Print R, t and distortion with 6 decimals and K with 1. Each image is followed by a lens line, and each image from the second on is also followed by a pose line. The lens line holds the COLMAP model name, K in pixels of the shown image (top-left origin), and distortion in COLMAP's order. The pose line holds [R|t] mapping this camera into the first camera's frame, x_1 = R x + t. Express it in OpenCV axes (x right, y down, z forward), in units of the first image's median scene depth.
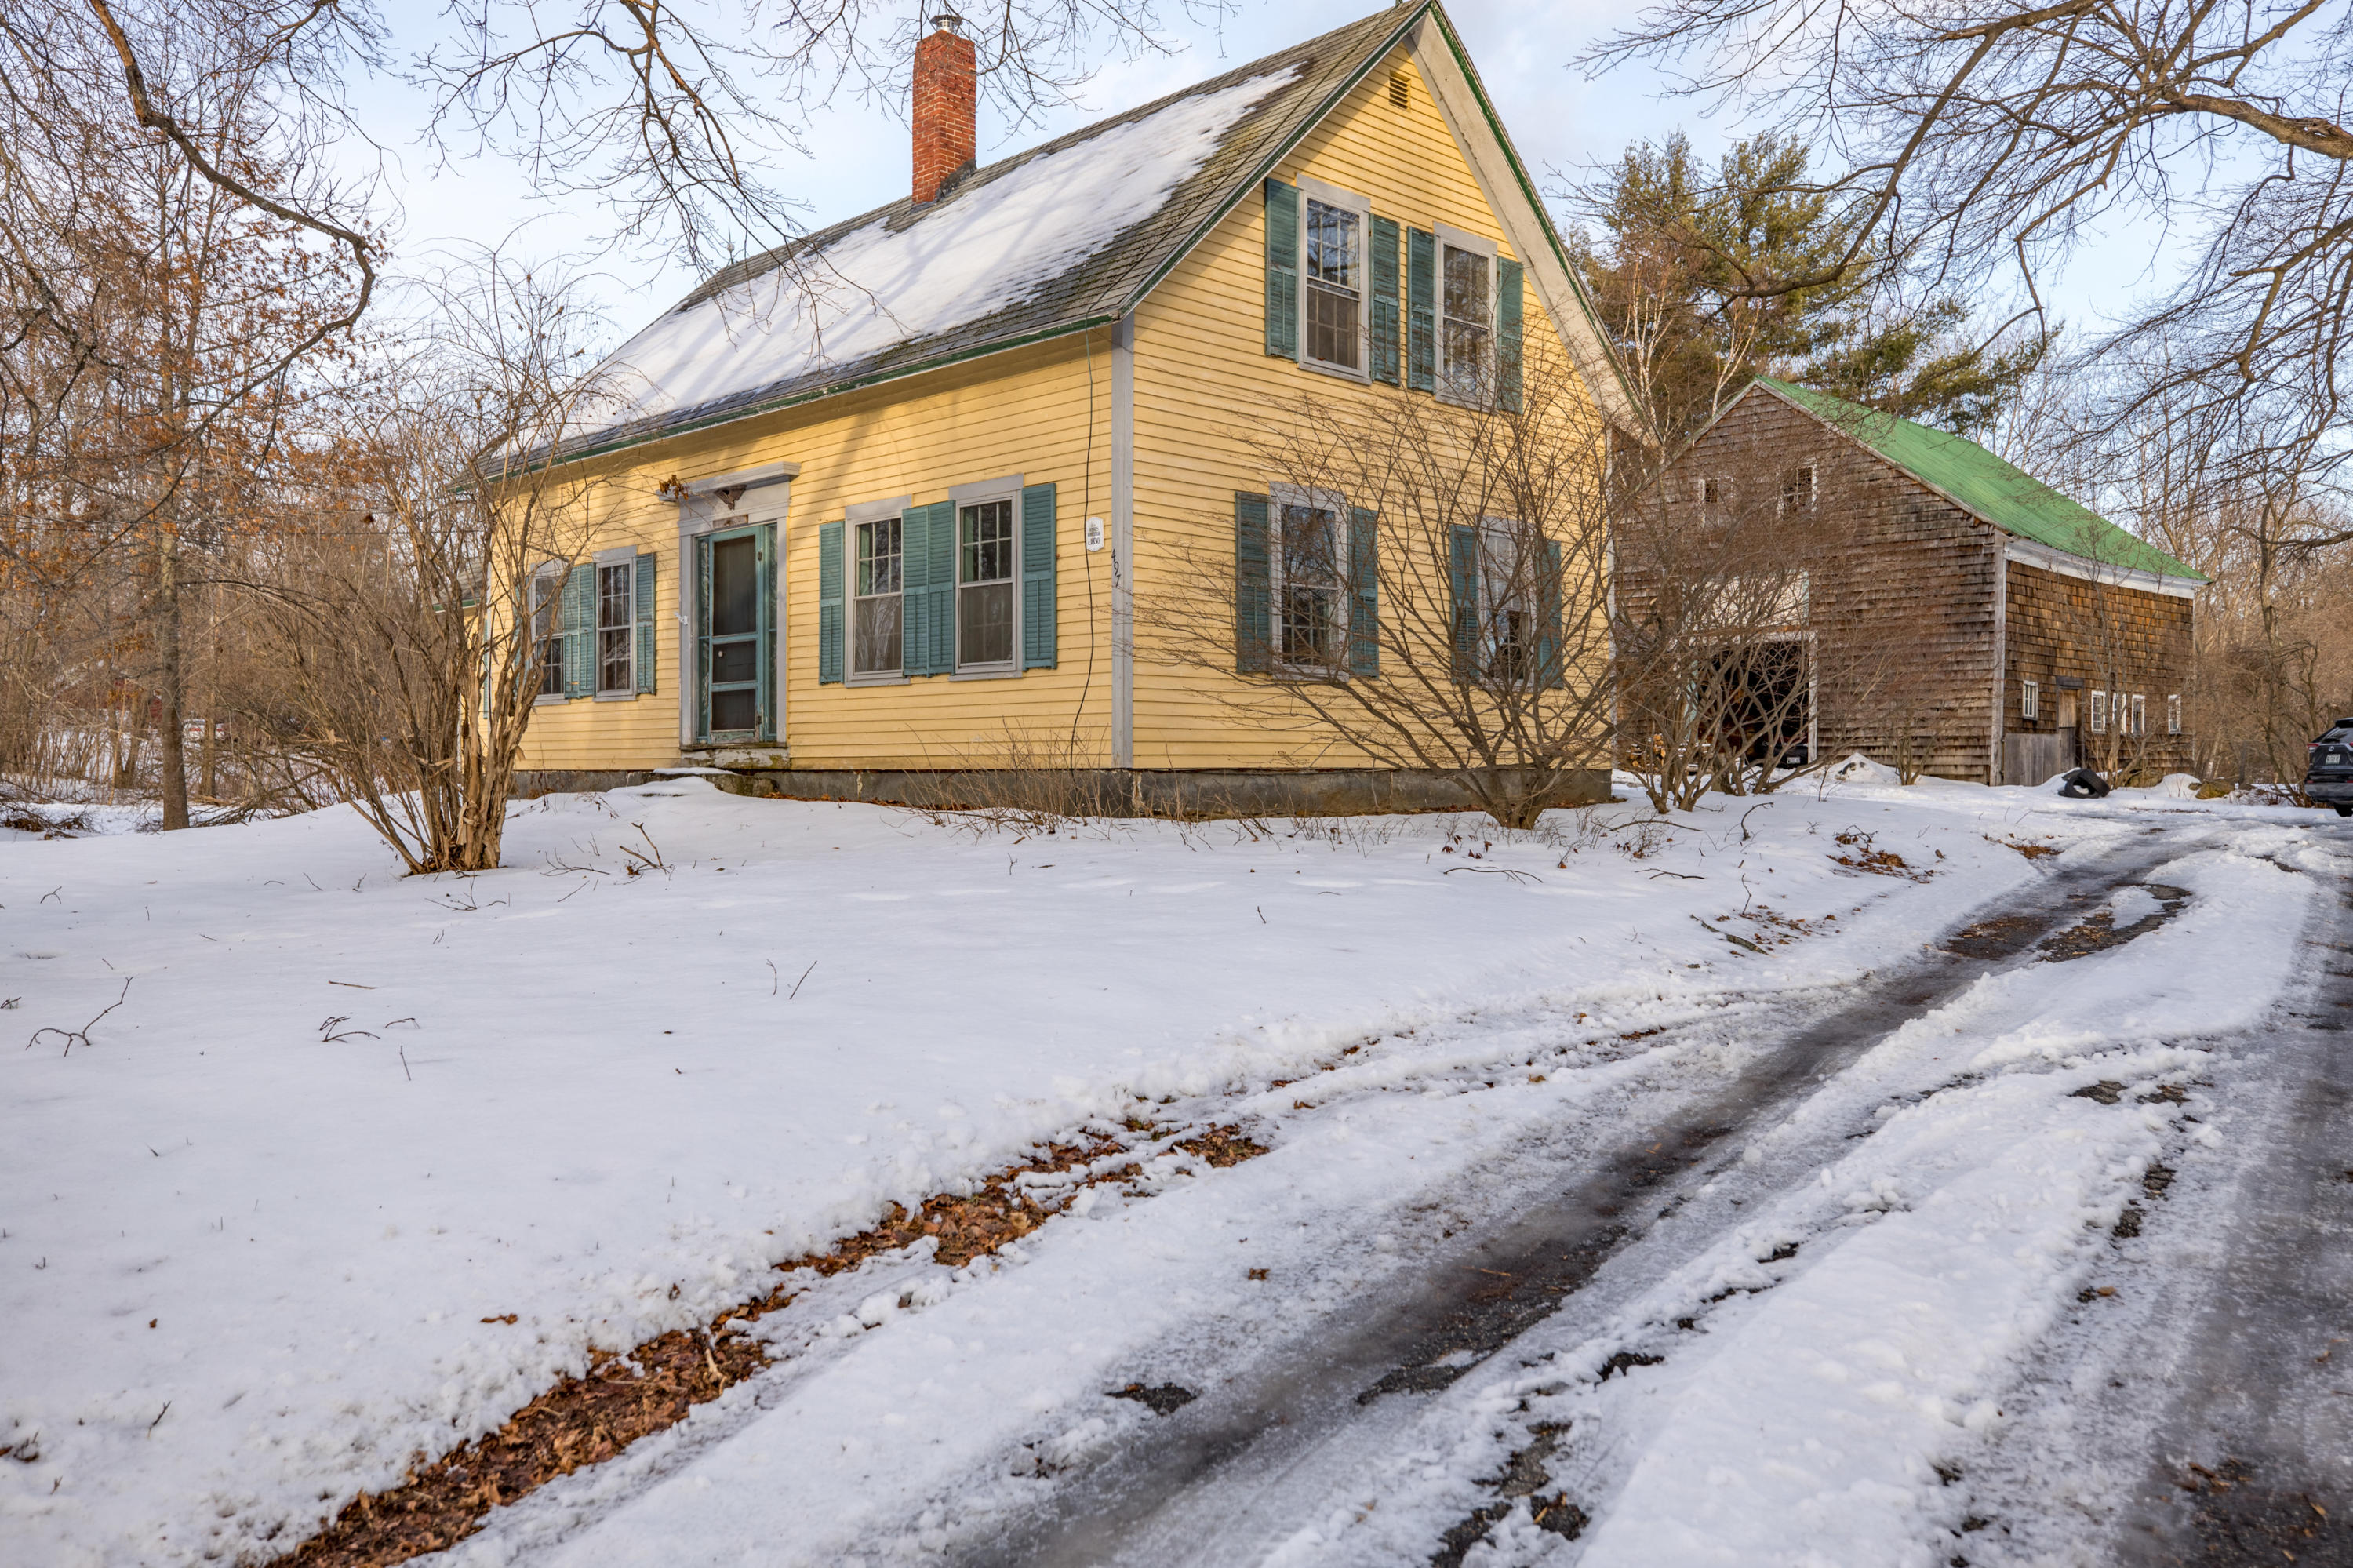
lens RADIAL K [[1789.5, 0, 1180.8], [0, 1789.5, 778.7], [0, 0, 1]] dist [-0.008815, -0.000074]
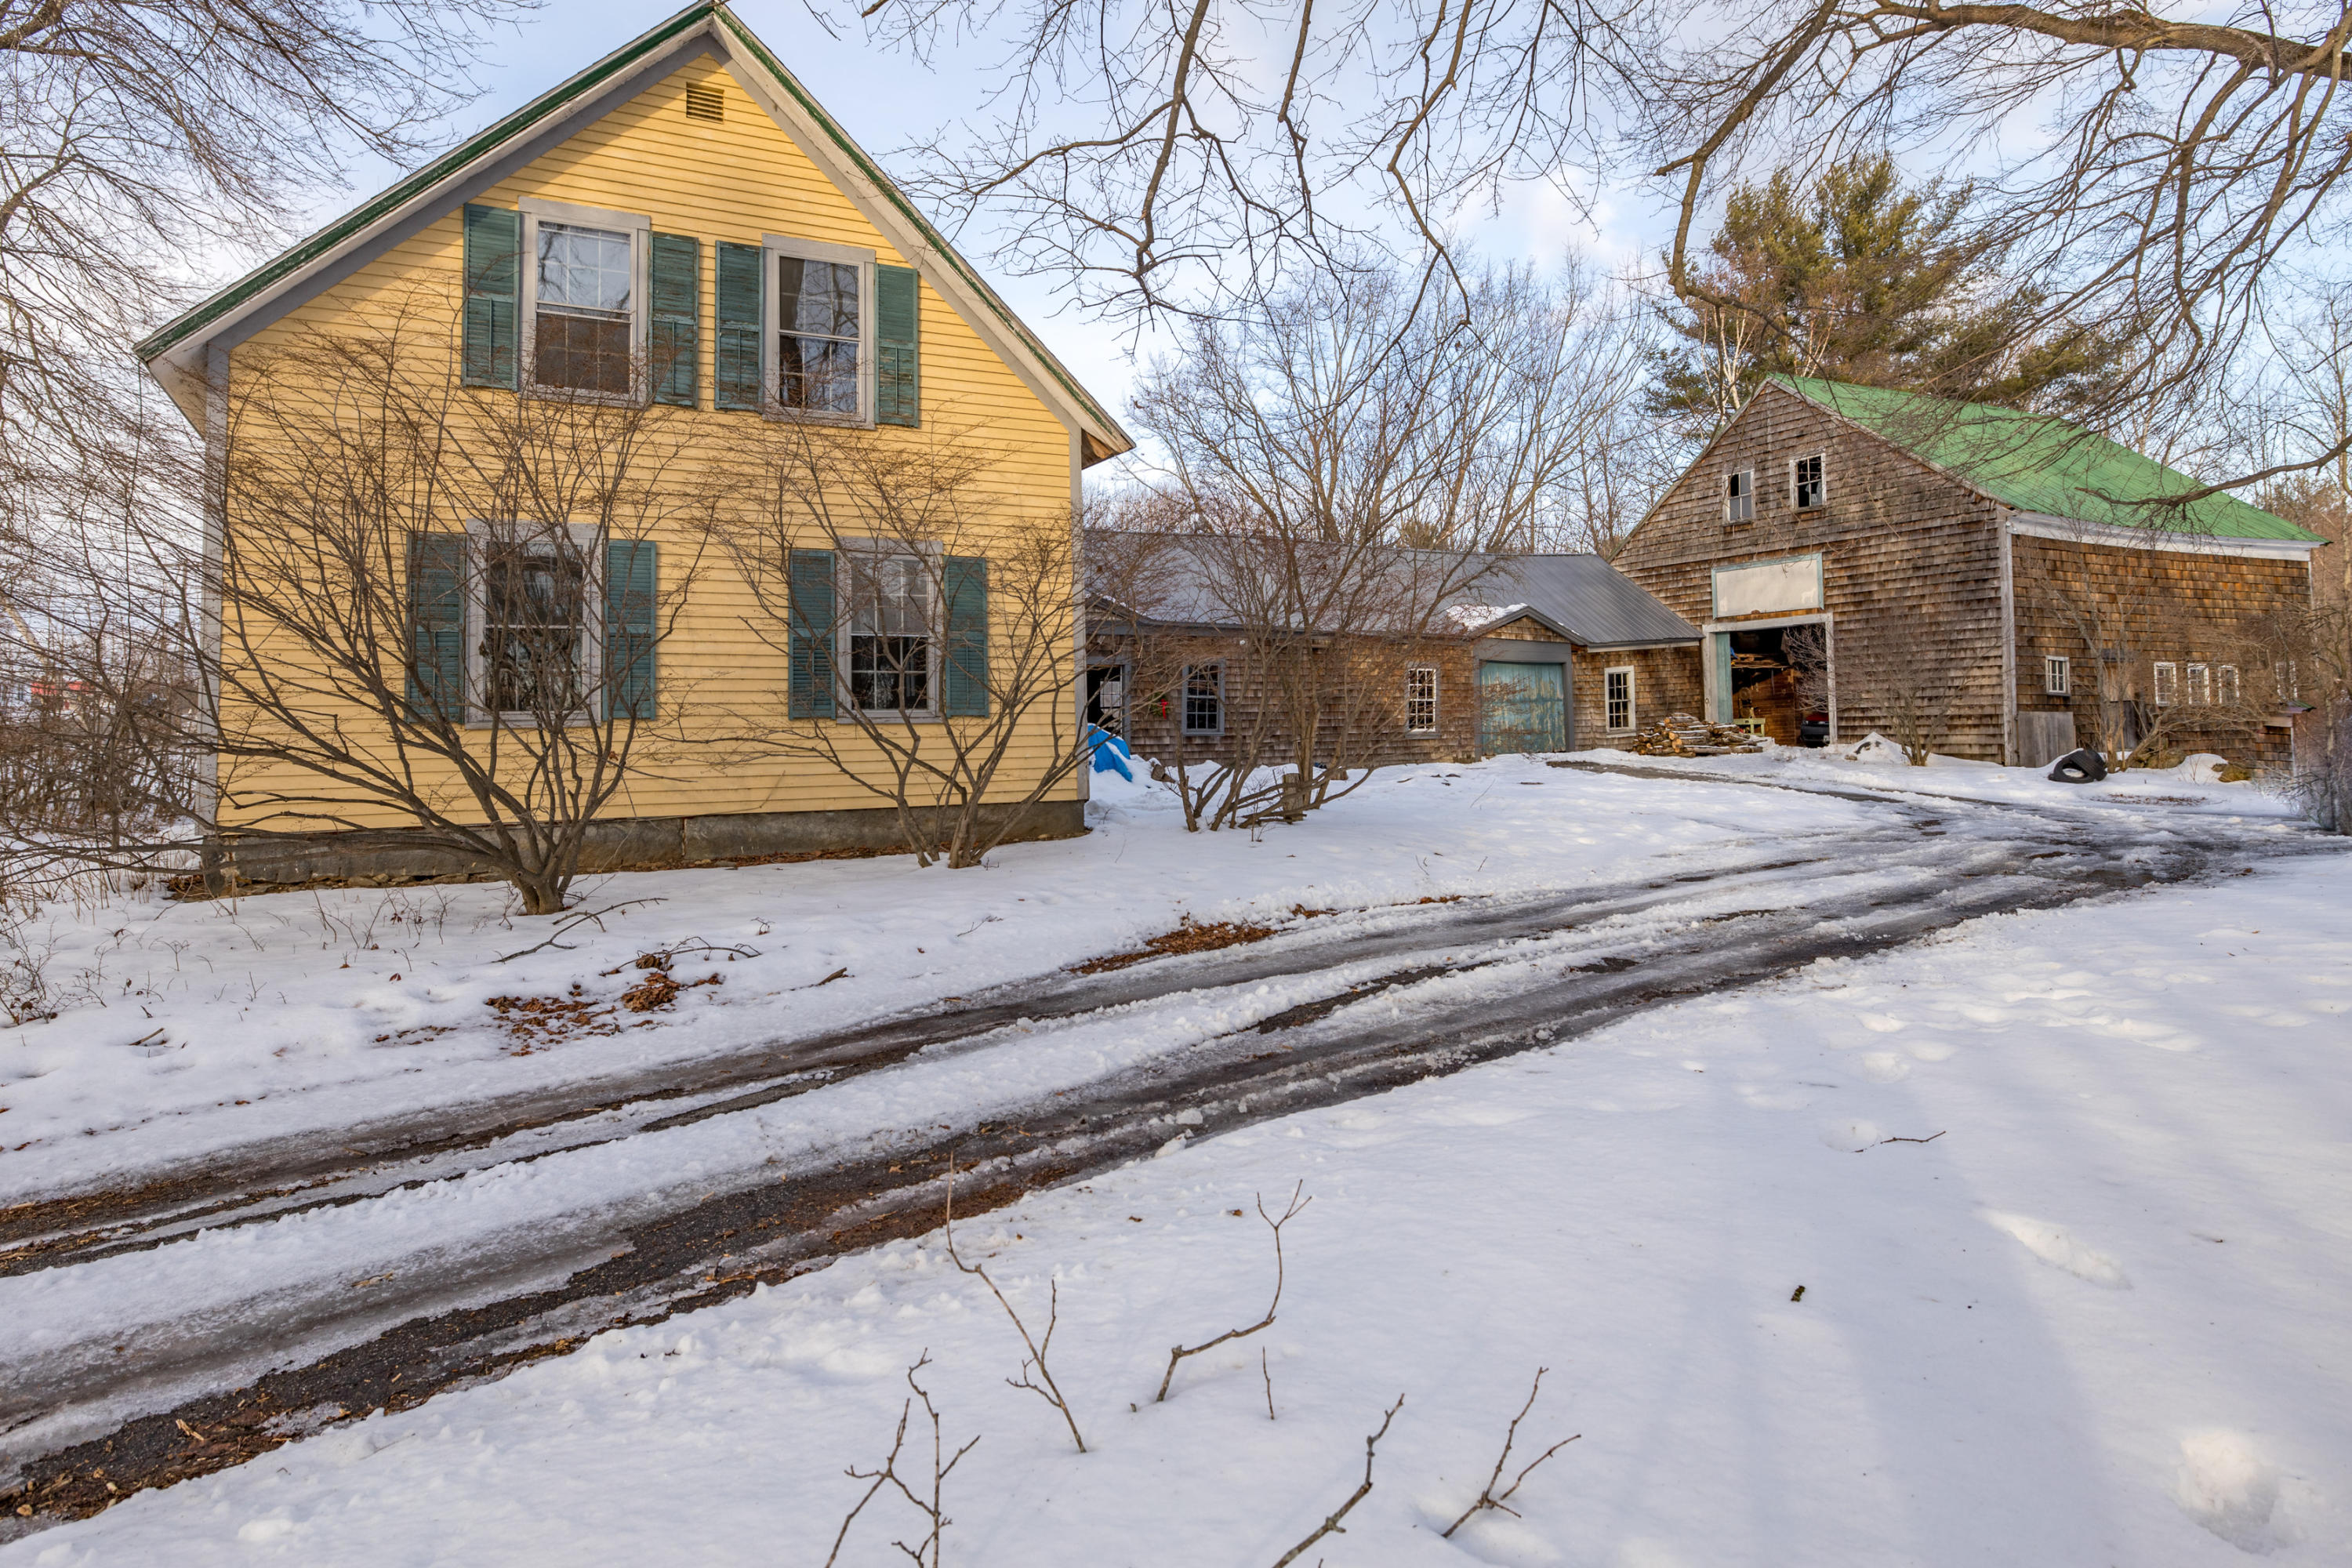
lens RADIAL K [[1382.7, 0, 1158.6], [0, 1382.7, 658.6], [0, 0, 1]] dist [-0.002138, -0.000004]
pose [[0.961924, -0.032502, -0.271378, 0.213300], [0.016325, 0.997964, -0.061657, -0.015134], [0.272830, 0.054879, 0.960496, 0.145392]]
